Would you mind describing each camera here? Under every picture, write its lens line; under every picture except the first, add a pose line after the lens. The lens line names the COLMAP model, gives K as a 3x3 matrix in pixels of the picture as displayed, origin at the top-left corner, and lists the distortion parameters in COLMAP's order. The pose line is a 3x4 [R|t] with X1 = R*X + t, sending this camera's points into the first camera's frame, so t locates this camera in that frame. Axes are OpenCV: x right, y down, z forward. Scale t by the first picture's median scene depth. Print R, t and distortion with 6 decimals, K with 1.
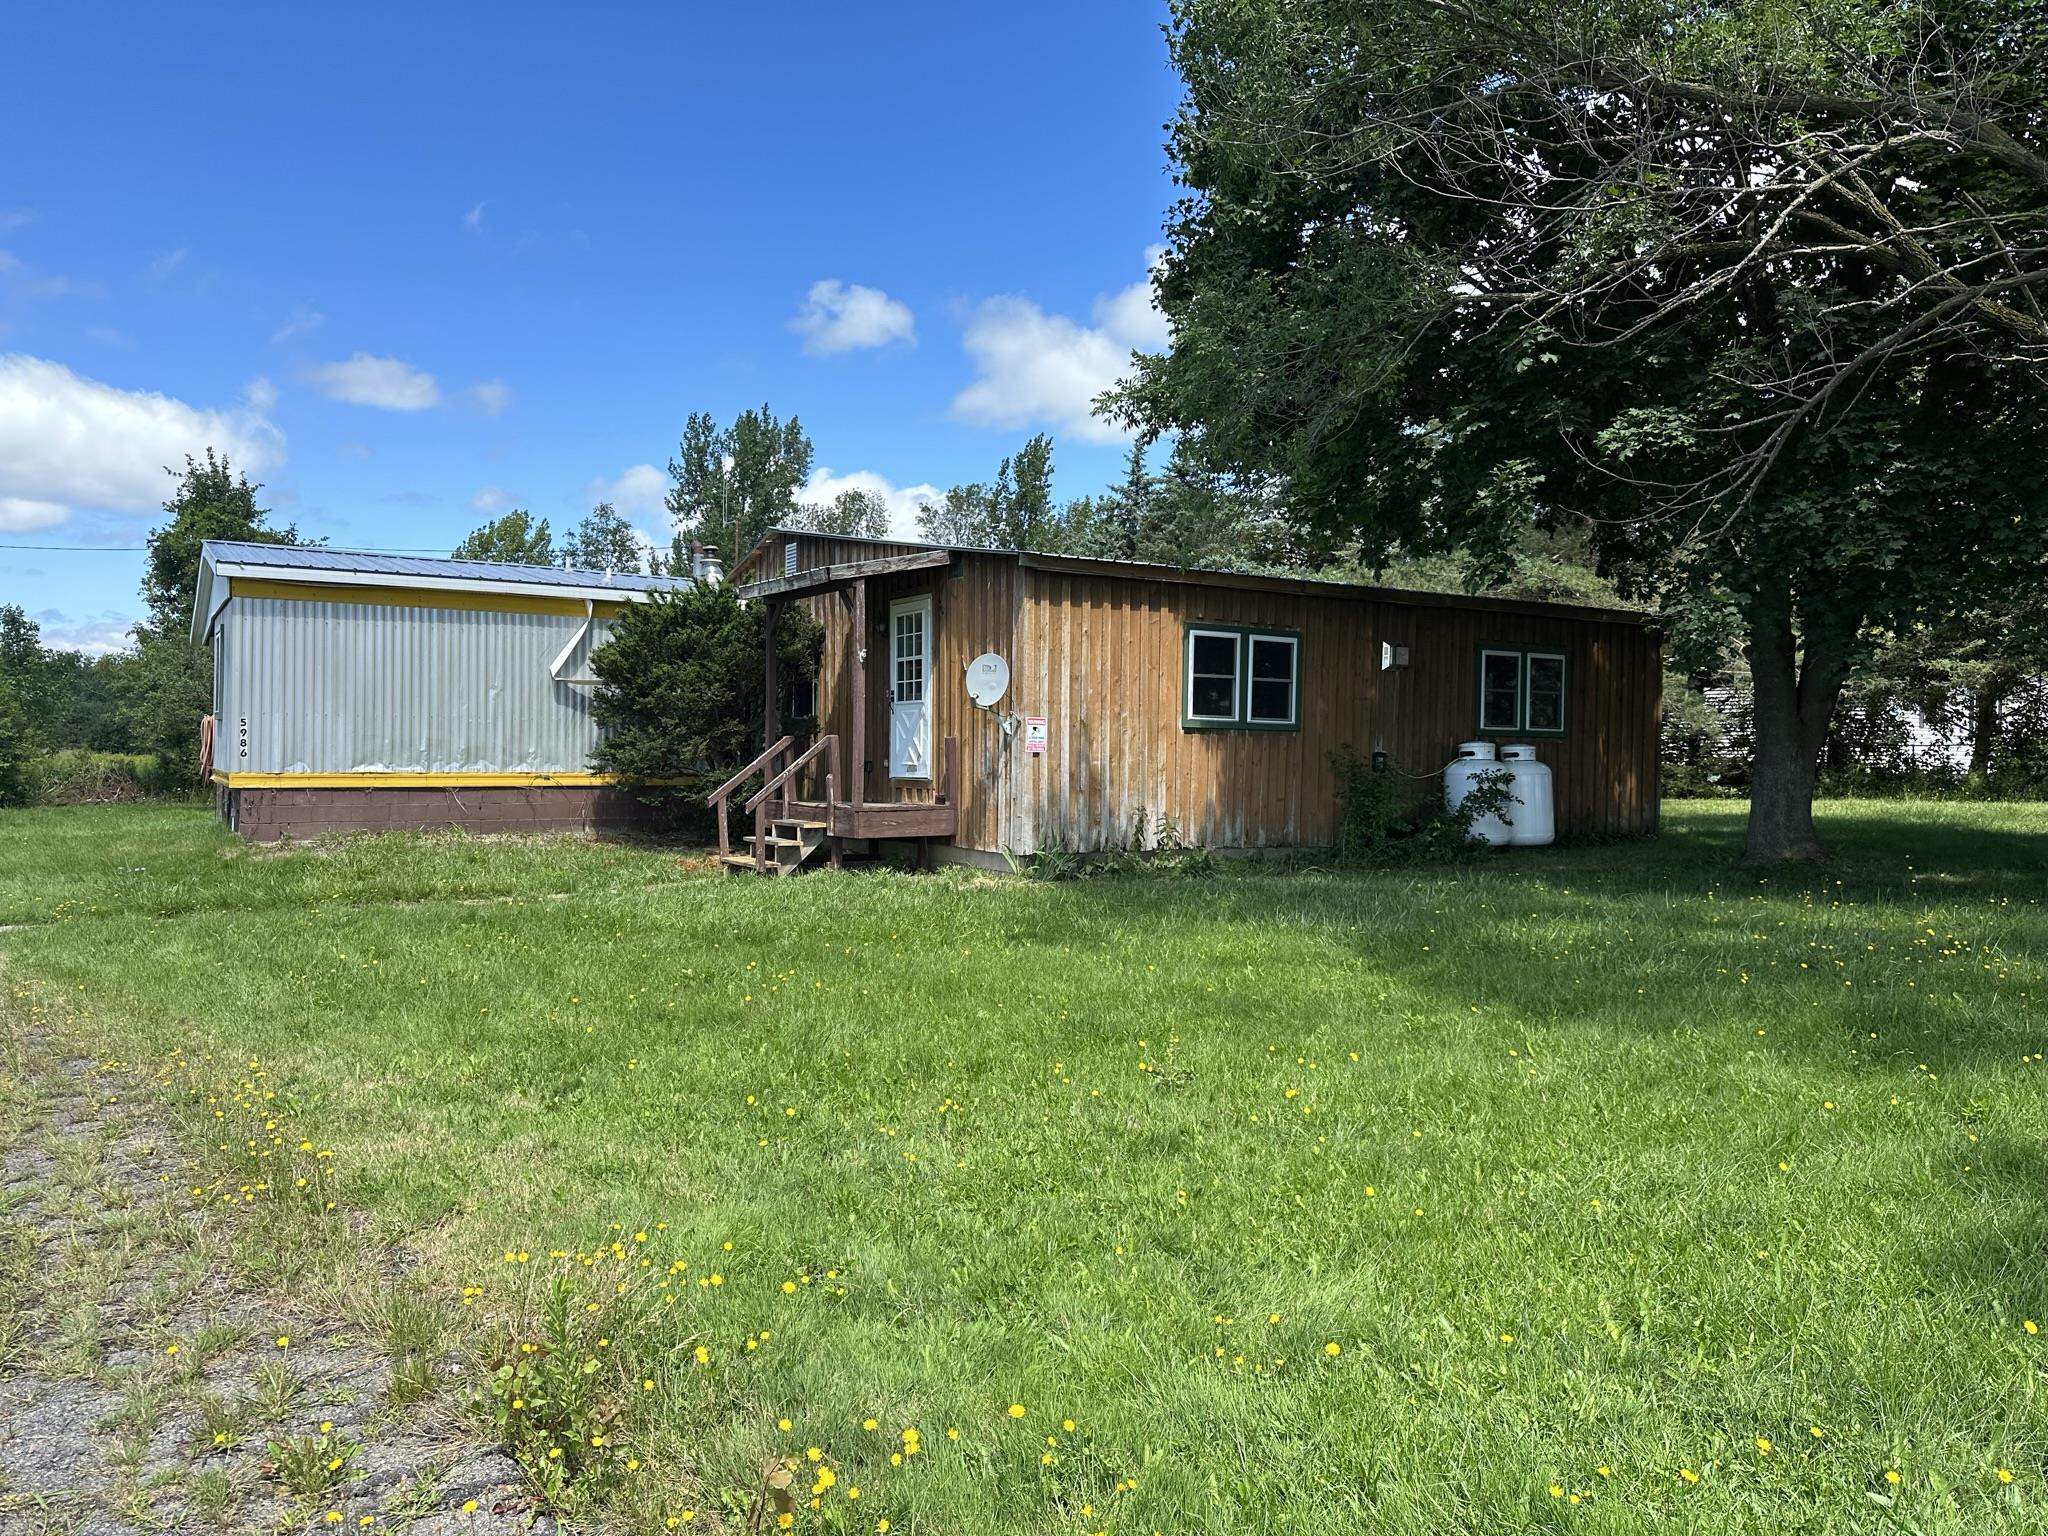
lens RADIAL K [[1460.9, 0, 1024.0], [0, 1460.9, 768.0], [0, 0, 1]] dist [0.088253, -0.090586]
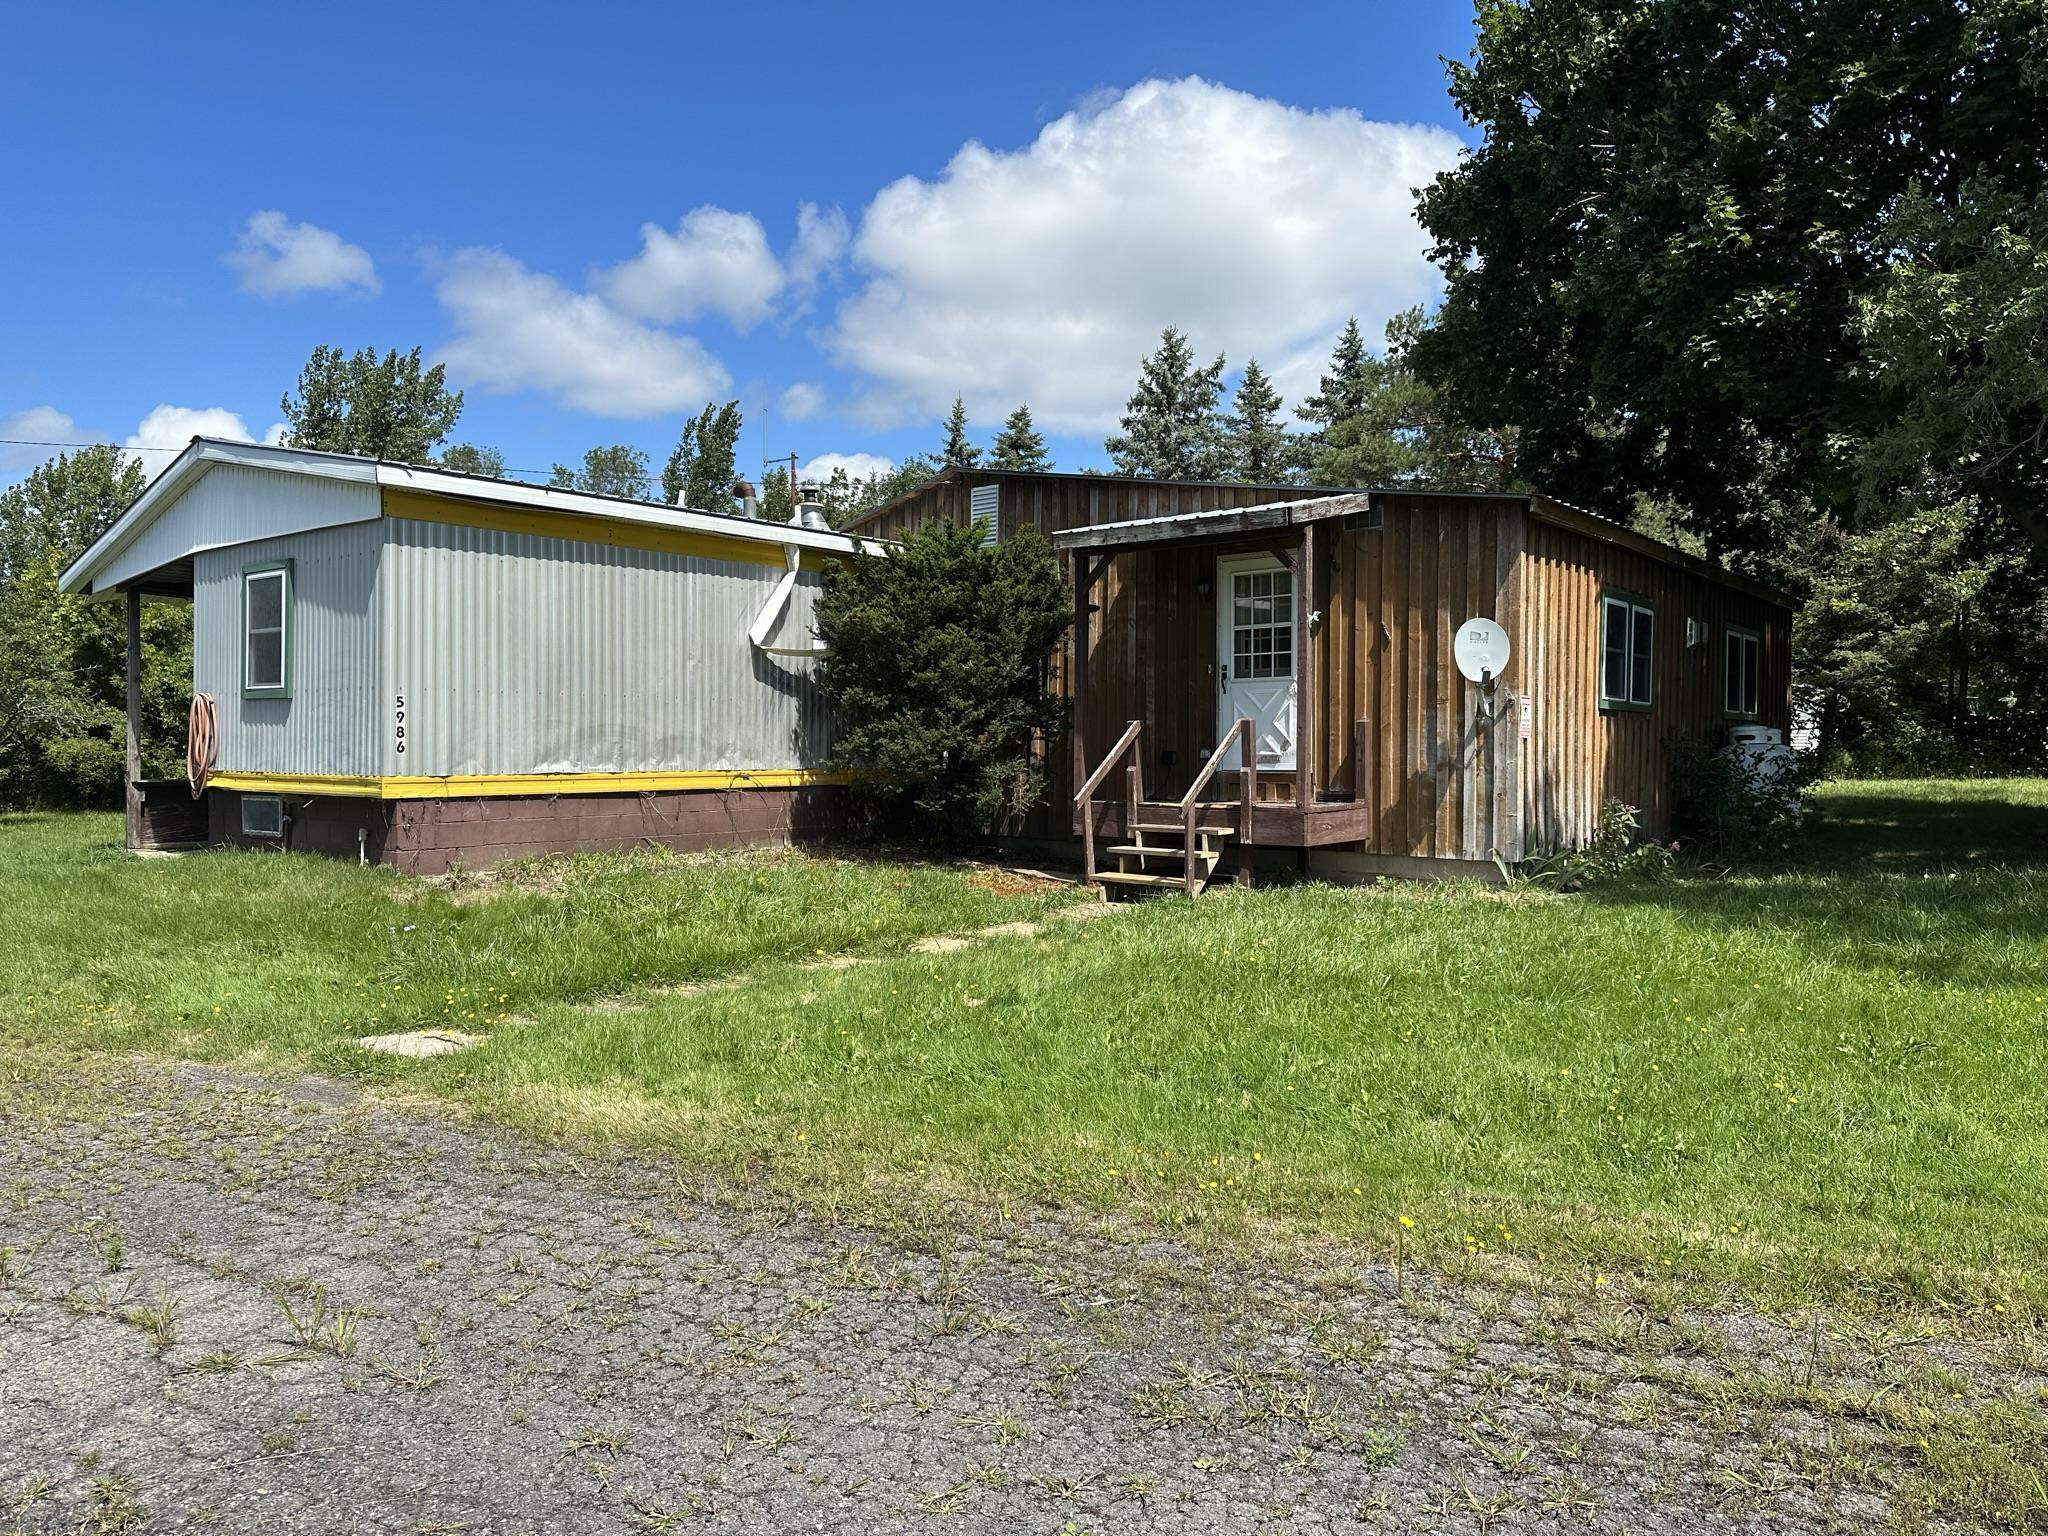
lens RADIAL K [[1460.9, 0, 1024.0], [0, 1460.9, 768.0], [0, 0, 1]] dist [0.088253, -0.090586]
pose [[0.946302, -0.012372, 0.323046, -0.460555], [0.009865, 0.999907, 0.009395, -0.003863], [-0.323133, -0.005704, 0.946336, 0.251967]]
